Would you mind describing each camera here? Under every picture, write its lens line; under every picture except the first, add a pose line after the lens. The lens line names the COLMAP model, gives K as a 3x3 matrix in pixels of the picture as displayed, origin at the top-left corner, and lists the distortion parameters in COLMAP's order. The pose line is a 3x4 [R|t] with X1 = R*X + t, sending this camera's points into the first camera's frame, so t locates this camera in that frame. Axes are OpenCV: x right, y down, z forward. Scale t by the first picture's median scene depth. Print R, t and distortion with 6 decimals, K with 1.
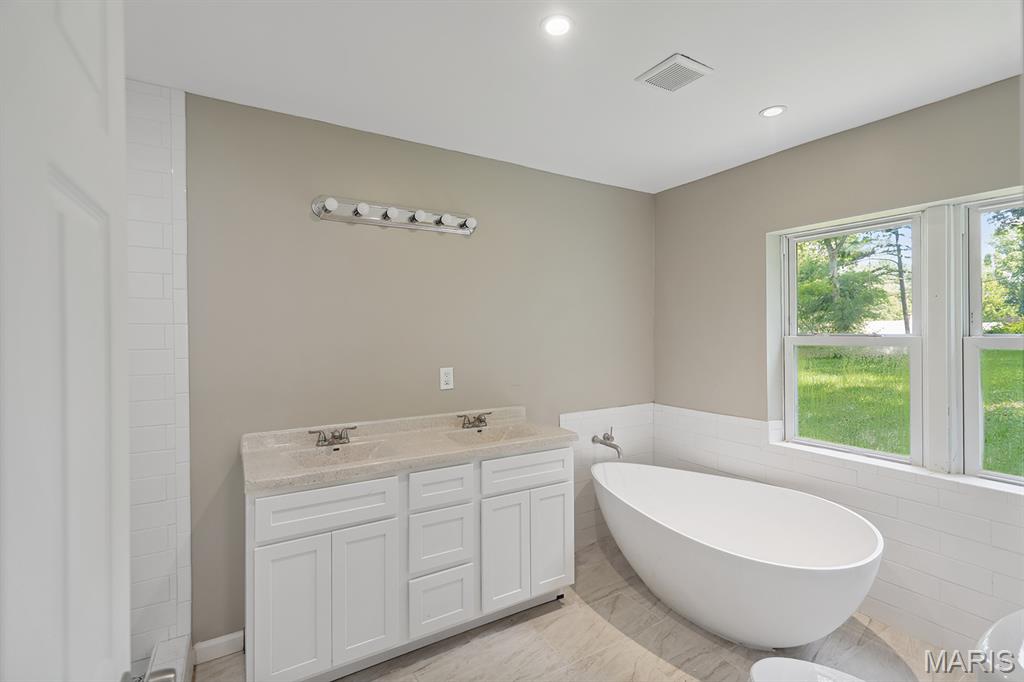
lens RADIAL K [[470.5, 0, 506.1], [0, 470.5, 327.6], [0, 0, 1]] dist [-0.005341, -0.001082]
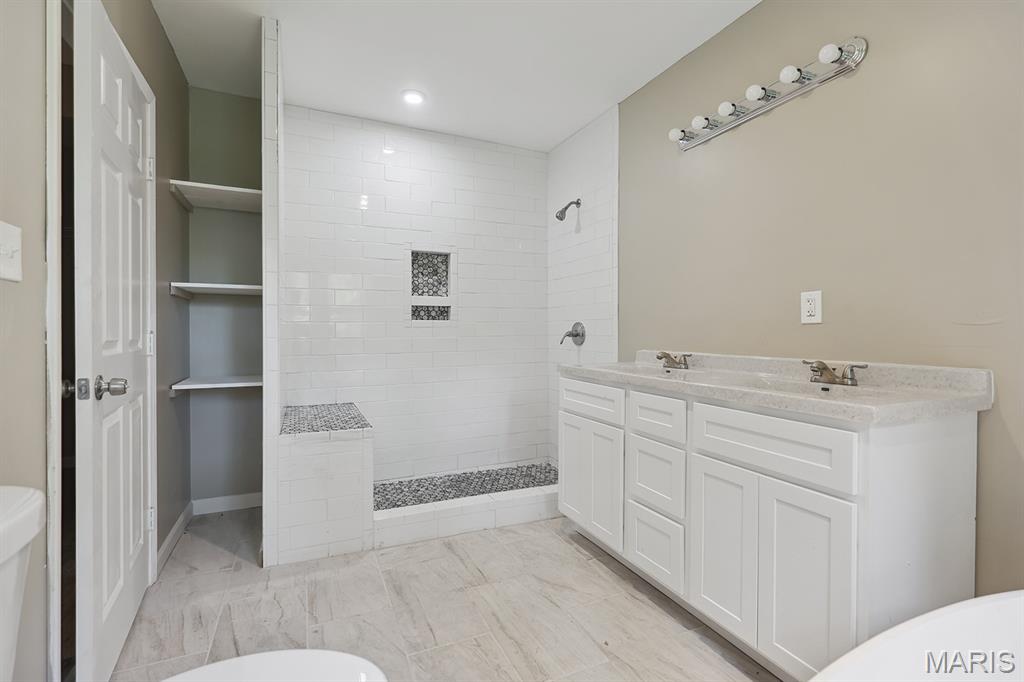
lens RADIAL K [[470.5, 0, 520.4], [0, 470.5, 335.4], [0, 0, 1]] dist [-0.005341, -0.001082]
pose [[-0.114757, 0.013691, -0.993299, 0.679796], [0.003961, 0.999903, 0.013325, 0.158133], [0.993386, -0.002405, -0.114800, 0.762671]]
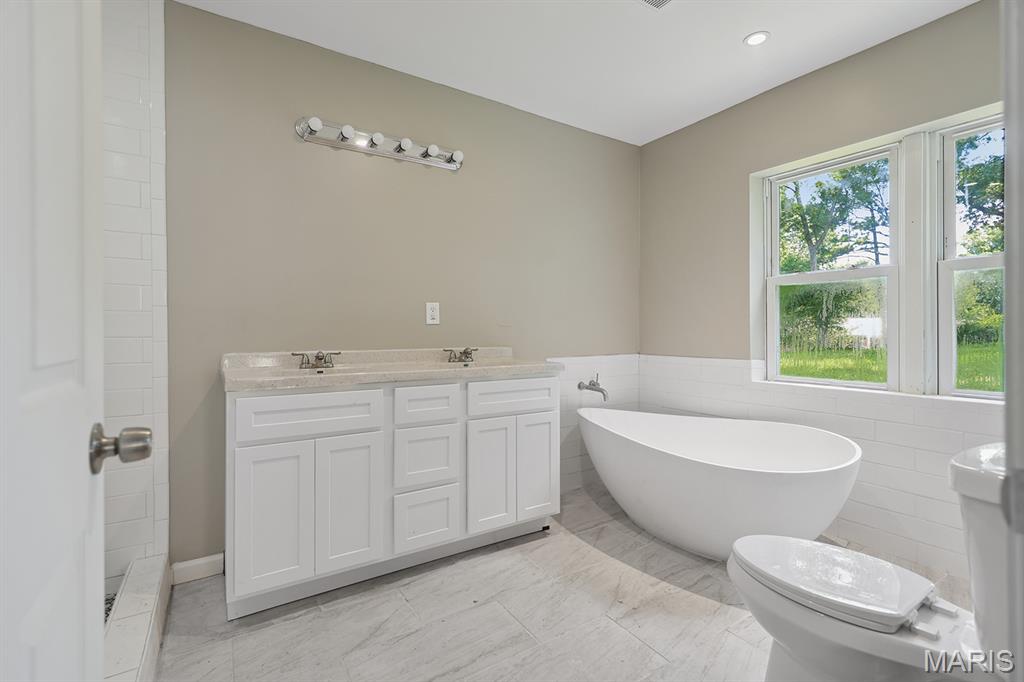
lens RADIAL K [[470.5, 0, 508.1], [0, 470.5, 329.7], [0, 0, 1]] dist [-0.005341, -0.001082]
pose [[0.999460, 0.003765, 0.032630, 0.000356], [-0.003856, 0.999989, 0.002728, 0.160071], [-0.032619, -0.002853, 0.999464, 0.002089]]
